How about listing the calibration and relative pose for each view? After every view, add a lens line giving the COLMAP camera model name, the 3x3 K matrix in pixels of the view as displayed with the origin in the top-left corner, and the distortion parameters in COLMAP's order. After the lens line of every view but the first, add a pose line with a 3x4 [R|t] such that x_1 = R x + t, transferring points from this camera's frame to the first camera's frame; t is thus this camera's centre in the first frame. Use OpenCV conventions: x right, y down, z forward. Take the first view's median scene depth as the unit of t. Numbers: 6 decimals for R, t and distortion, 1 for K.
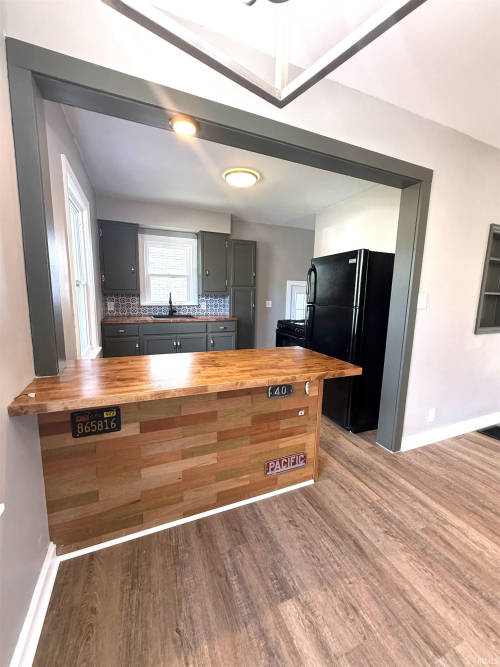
lens RADIAL K [[264.9, 0, 247.6], [0, 264.9, 337.8], [0, 0, 1]] dist [-0.000372, -0.000133]
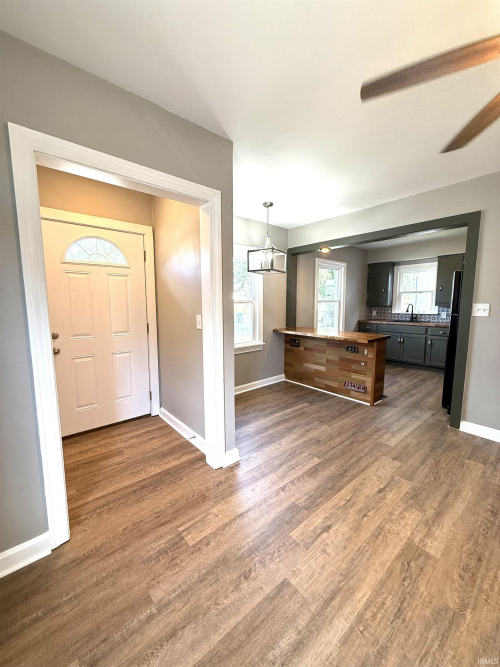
lens RADIAL K [[264.9, 0, 249.3], [0, 264.9, 331.5], [0, 0, 1]] dist [-0.000372, -0.000133]
pose [[0.300240, 0.084265, -0.950134, 1.304592], [-0.145717, 0.988451, 0.041617, 0.057540], [0.942668, 0.125956, 0.309051, -0.336975]]
